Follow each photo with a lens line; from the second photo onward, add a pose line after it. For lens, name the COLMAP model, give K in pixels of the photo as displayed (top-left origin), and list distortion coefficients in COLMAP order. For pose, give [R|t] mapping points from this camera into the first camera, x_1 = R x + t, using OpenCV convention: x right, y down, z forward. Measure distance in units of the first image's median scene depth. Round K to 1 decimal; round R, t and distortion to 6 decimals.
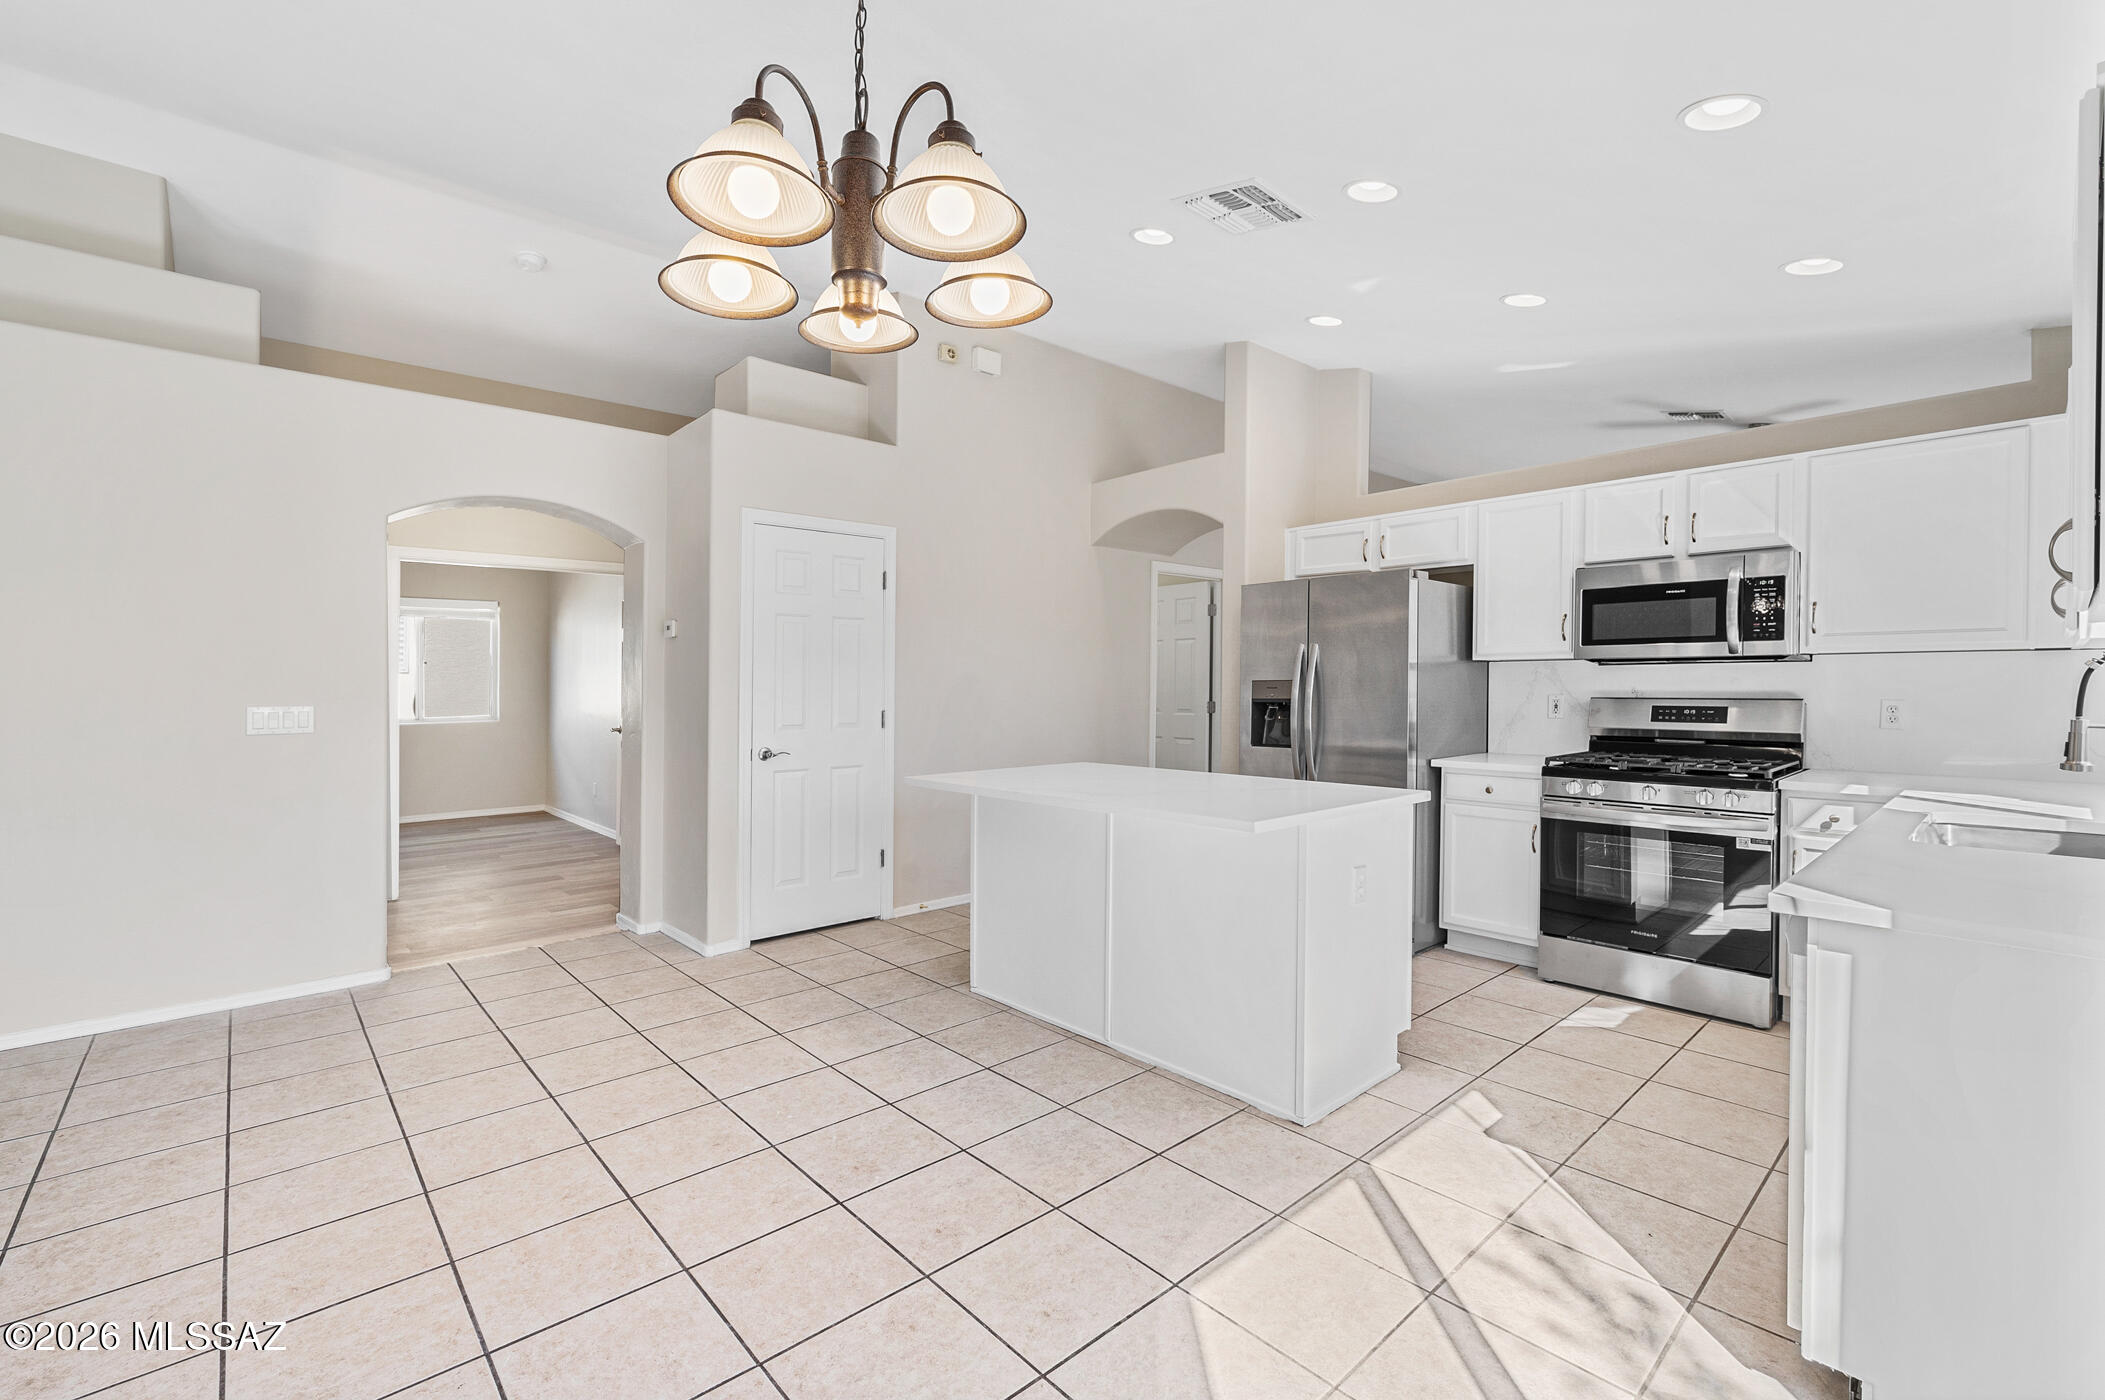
lens RADIAL K [[897.3, 0, 1046.1], [0, 897.3, 693.6], [0, 0, 1]] dist [-0.001320, 0.000127]
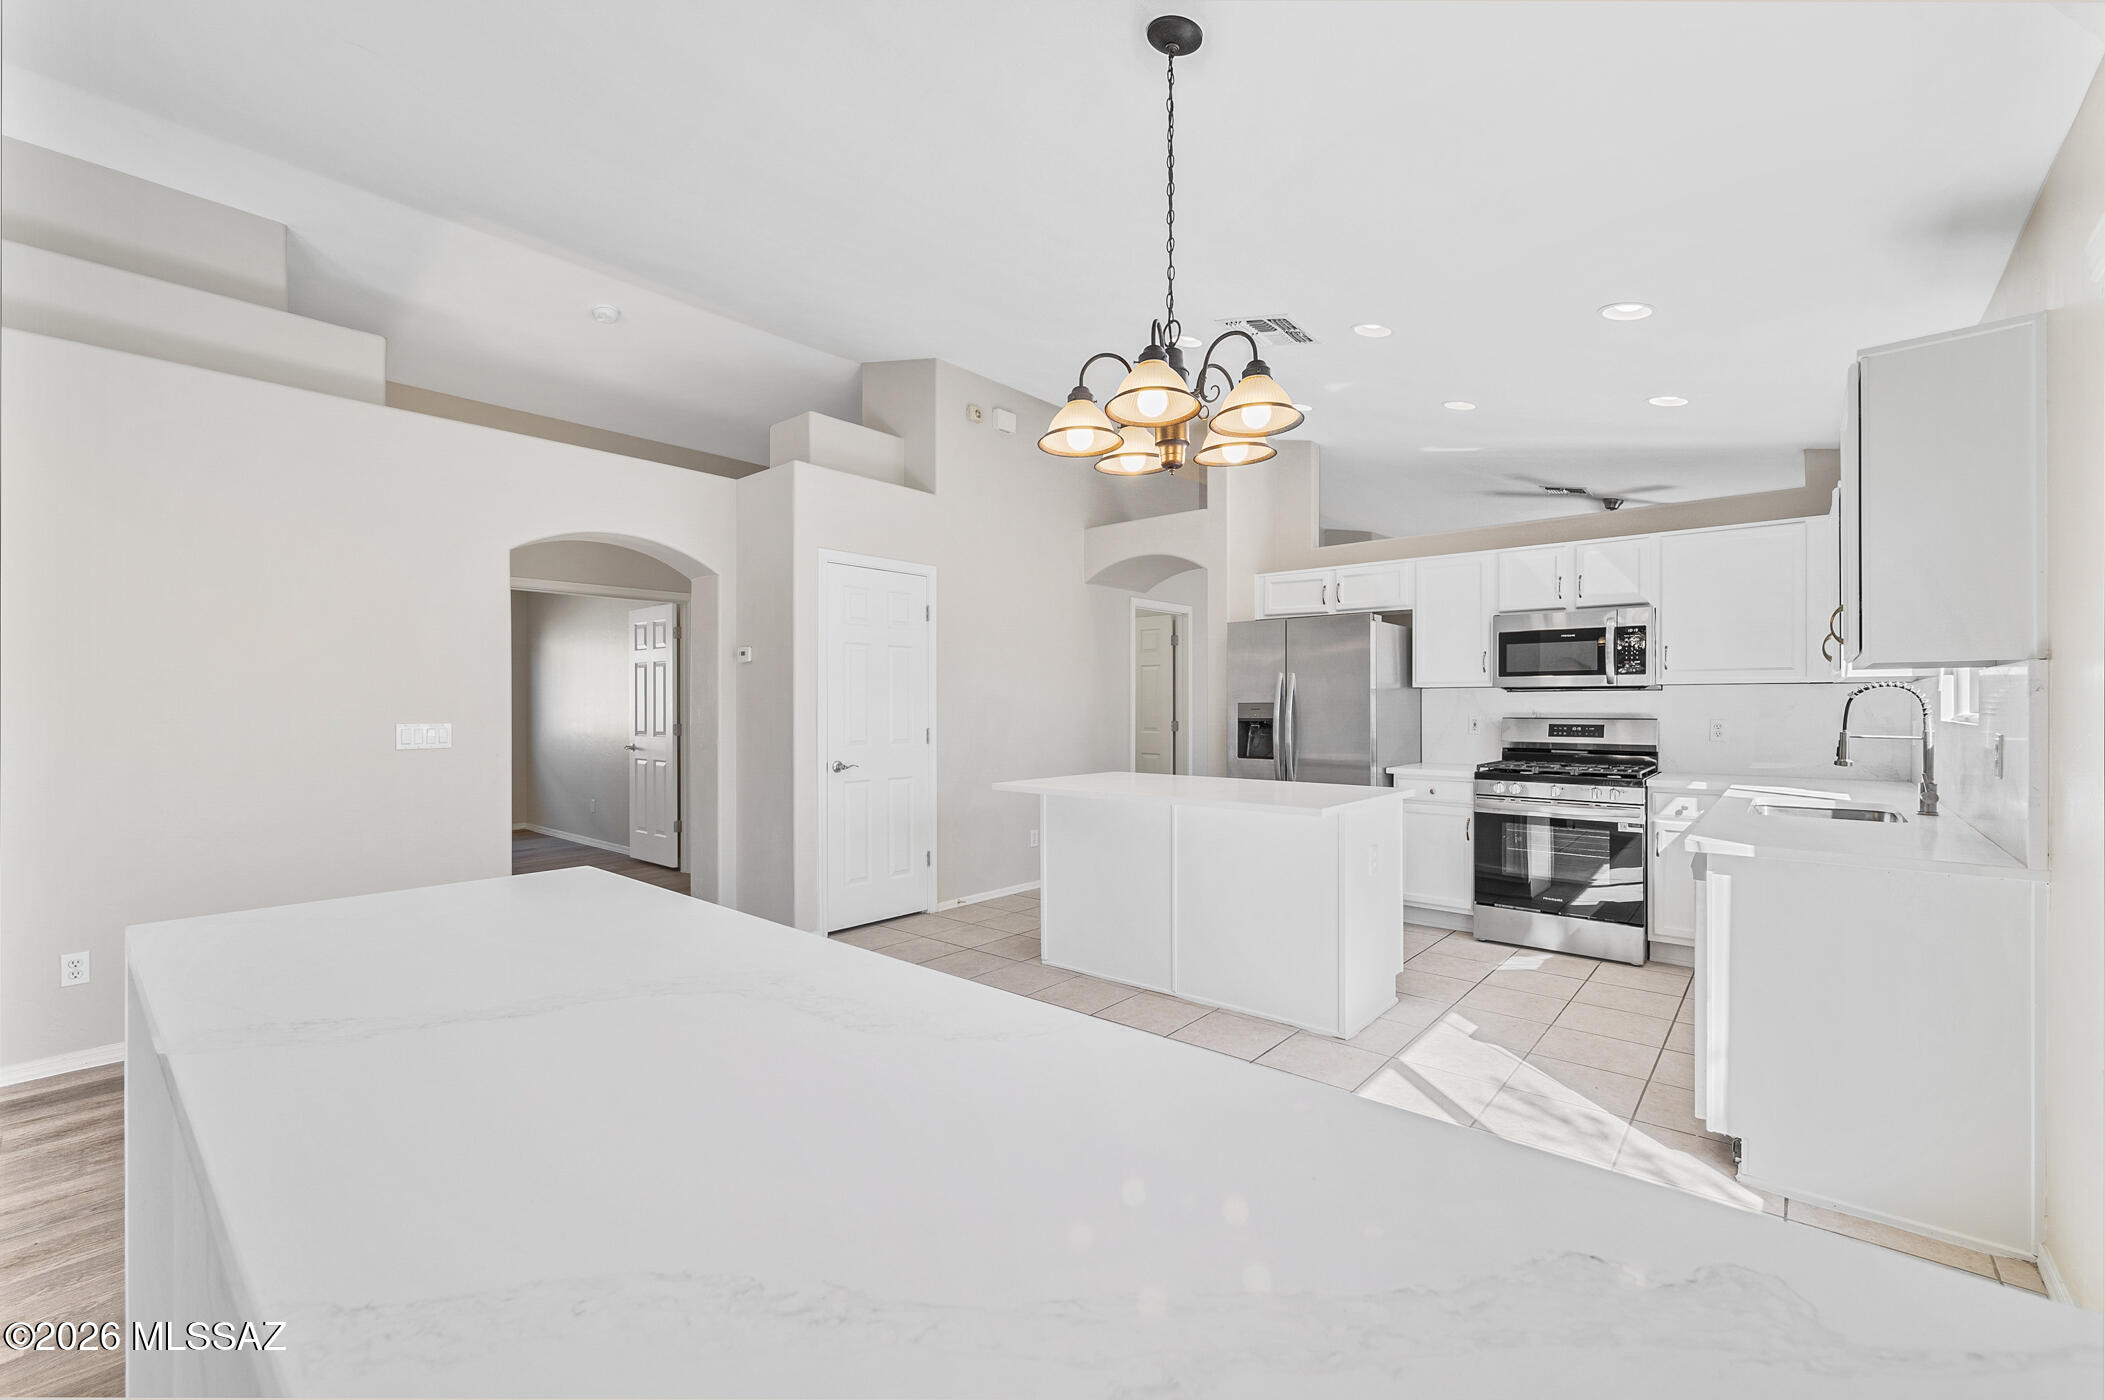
lens RADIAL K [[909.0, 0, 1052.5], [0, 909.0, 700.0], [0, 0, 1]] dist [0.000759, 0.000060]
pose [[0.988232, 0.004258, 0.152905, -0.230742], [-0.001854, 0.999872, -0.015863, 0.001162], [-0.152953, 0.015393, 0.988114, -0.179225]]
